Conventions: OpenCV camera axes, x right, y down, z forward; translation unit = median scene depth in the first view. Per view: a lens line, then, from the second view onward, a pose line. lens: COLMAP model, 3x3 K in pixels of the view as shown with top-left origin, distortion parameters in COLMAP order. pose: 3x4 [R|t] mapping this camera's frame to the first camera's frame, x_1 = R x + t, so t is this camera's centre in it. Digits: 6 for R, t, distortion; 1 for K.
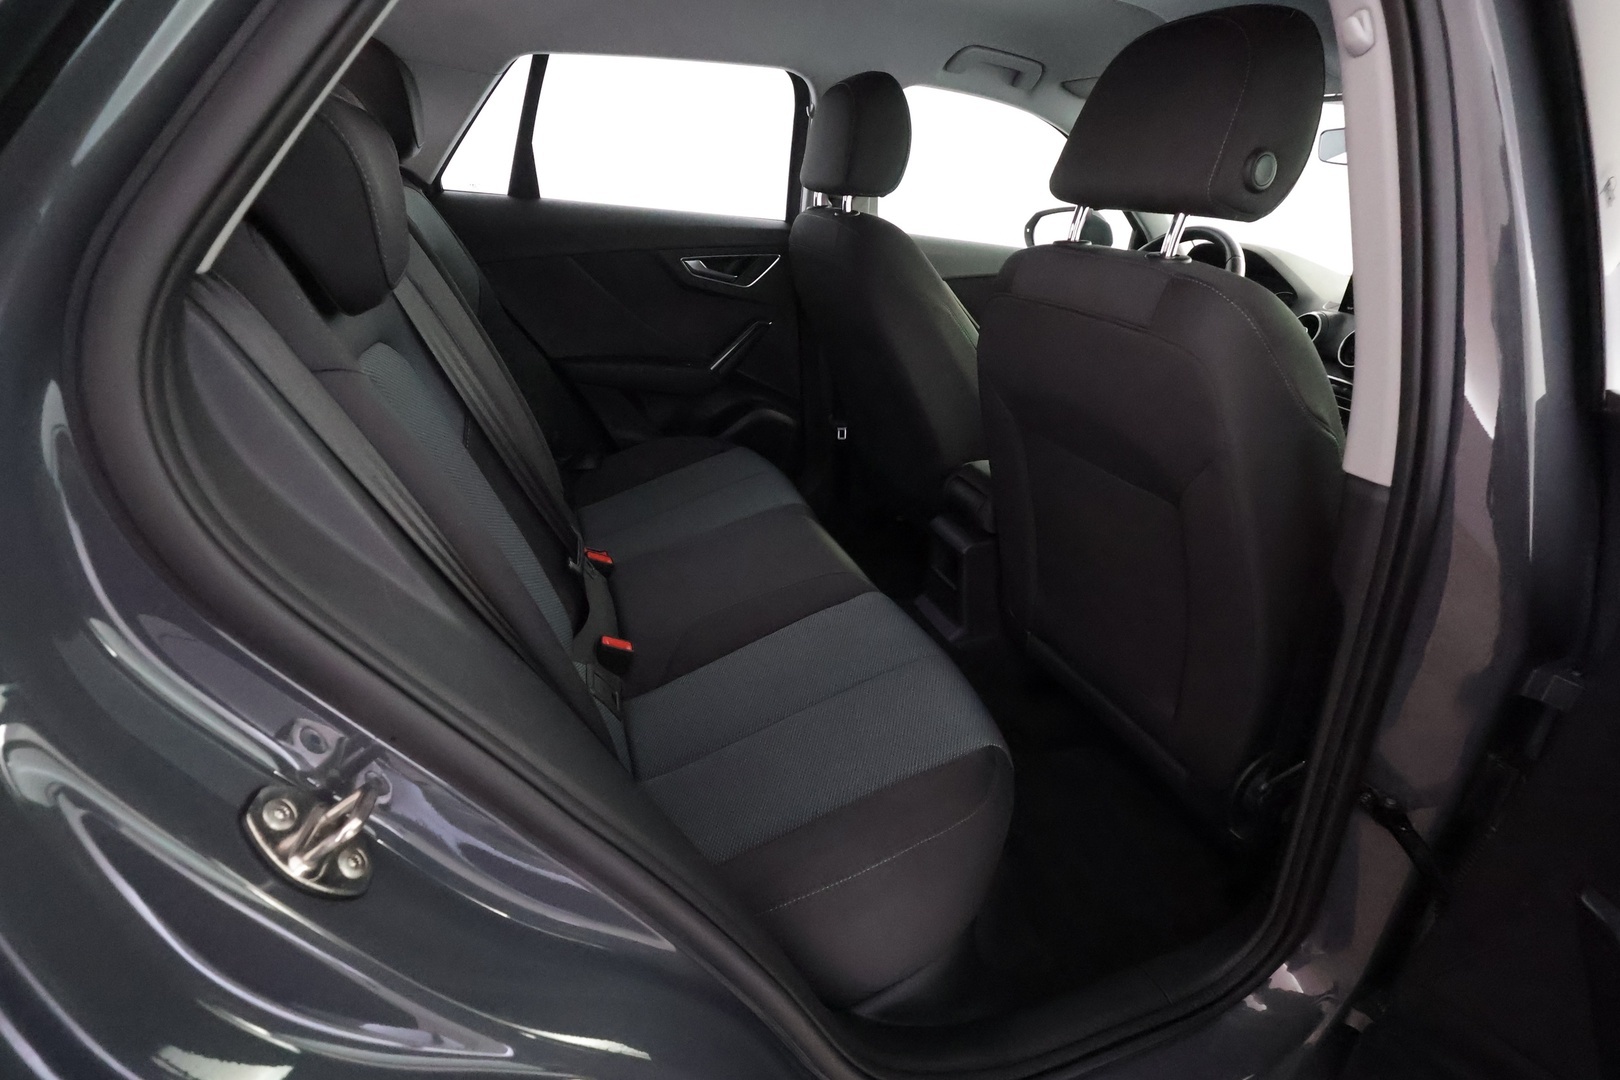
lens RADIAL K [[752.2, 0, 810.0], [0, 752.2, 540.0], [0, 0, 1]] dist [-0.004822, -0.000240]
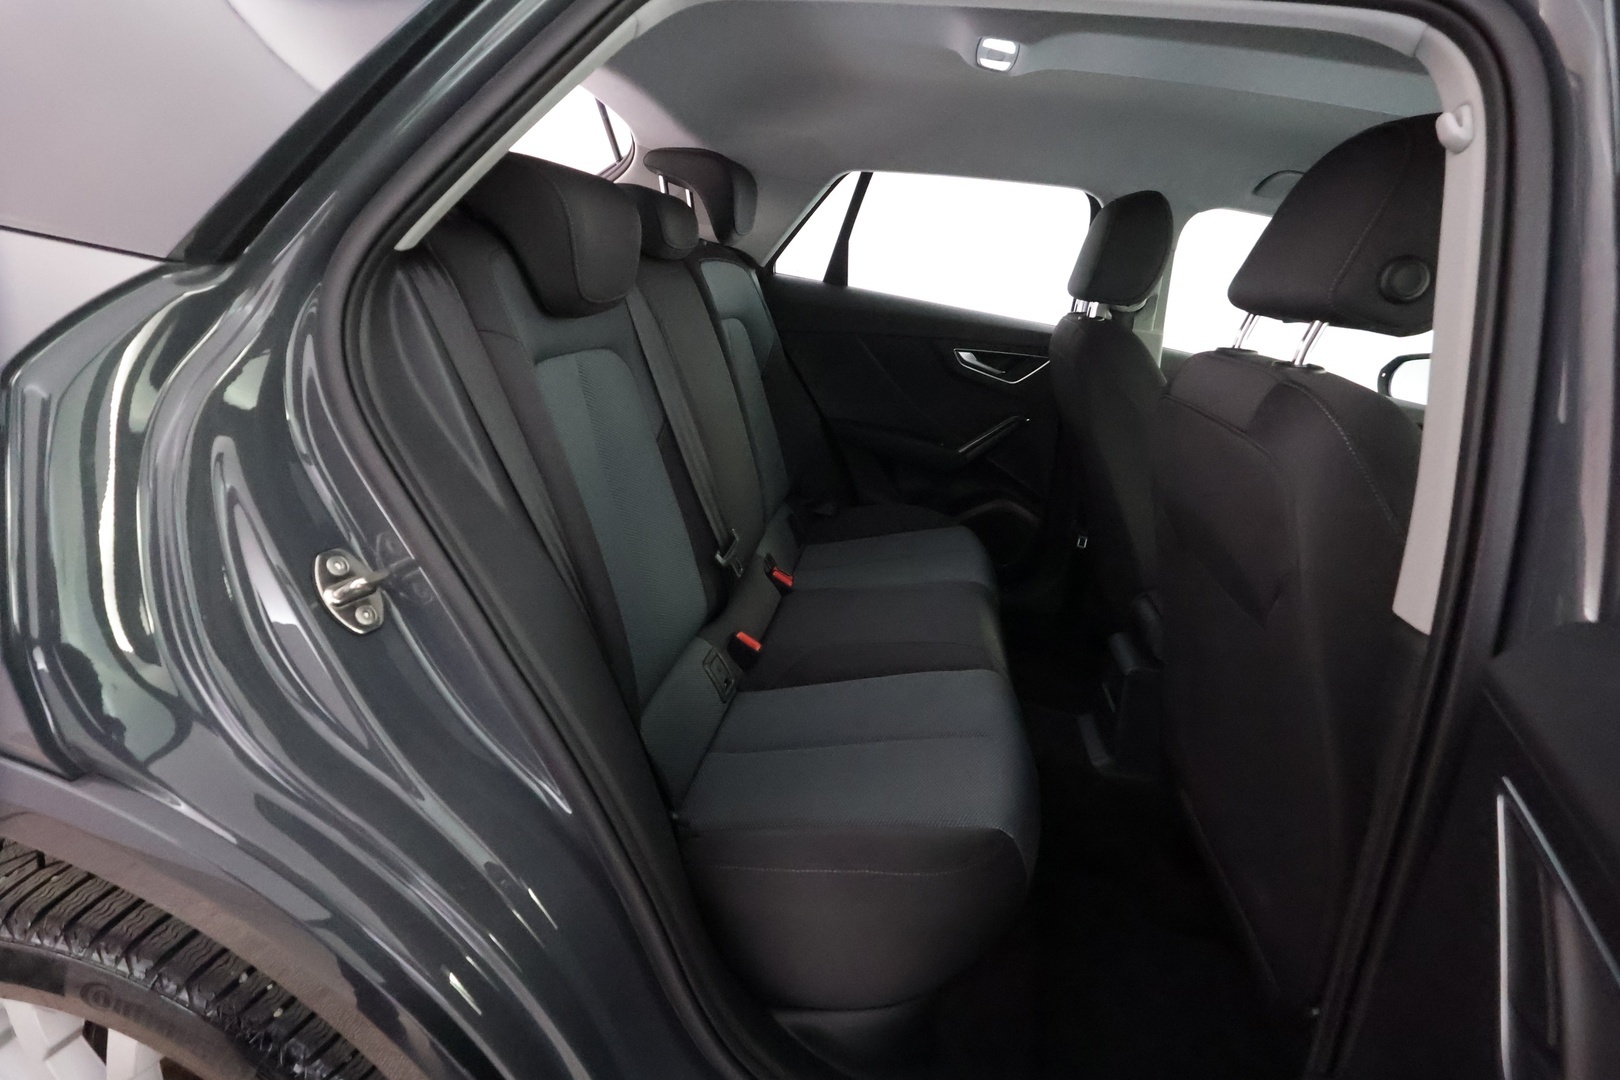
lens RADIAL K [[753.6, 0, 812.5], [0, 753.6, 544.8], [0, 0, 1]] dist [-0.000896, -0.000124]
pose [[0.872817, 0.224687, -0.433250, 0.221166], [-0.280414, 0.957440, -0.068381, 0.035287], [0.399447, 0.181174, 0.898676, -0.017809]]
